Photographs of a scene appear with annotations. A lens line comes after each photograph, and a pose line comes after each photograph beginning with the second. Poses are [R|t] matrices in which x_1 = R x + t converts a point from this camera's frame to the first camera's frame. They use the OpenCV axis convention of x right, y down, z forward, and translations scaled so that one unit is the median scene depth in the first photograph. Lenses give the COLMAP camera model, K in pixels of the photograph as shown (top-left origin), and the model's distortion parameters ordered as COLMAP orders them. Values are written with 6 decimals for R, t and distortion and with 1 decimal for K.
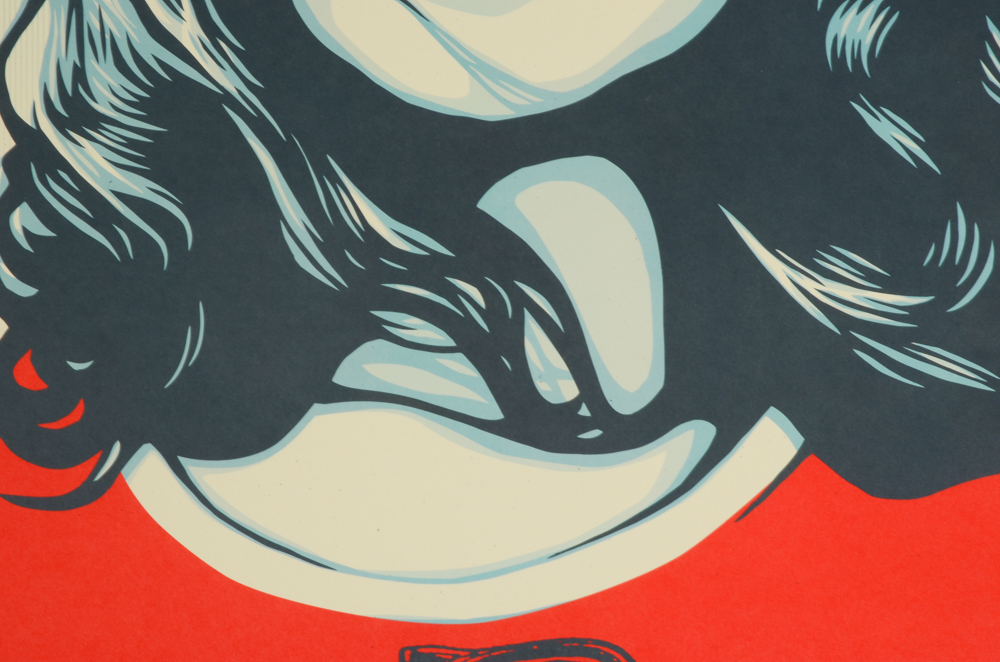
lens RADIAL K [[5229.5, 0, 500.0], [0, 5229.5, 331.0], [0, 0, 1]] dist [1.192098, 3.286014]
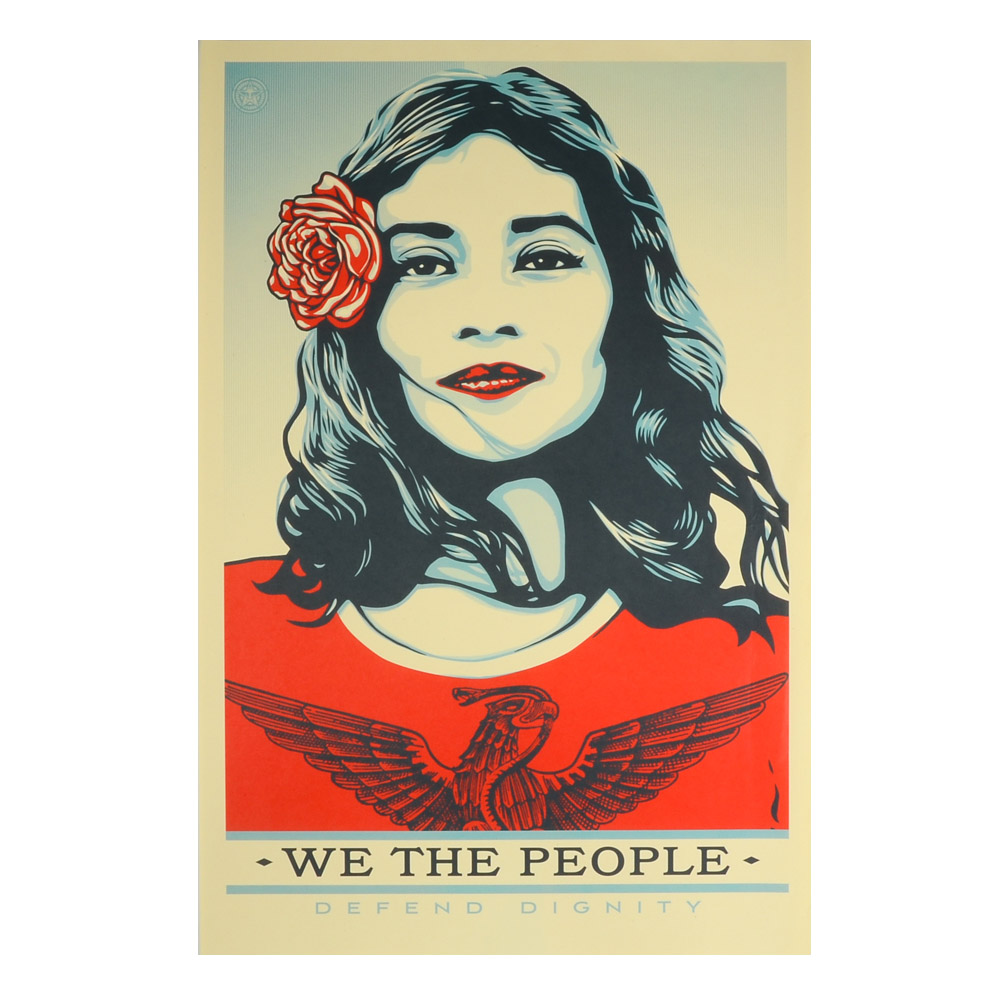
lens RADIAL K [[1626.6, 0, 500.0], [0, 1626.6, 500.0], [0, 0, 1]] dist [-0.031018, -0.182913]
pose [[0.999886, 0.015115, 0.000154, 0.001432], [-0.015075, 0.997867, -0.063513, 0.022309], [-0.001114, 0.063503, 0.997981, 0.264009]]
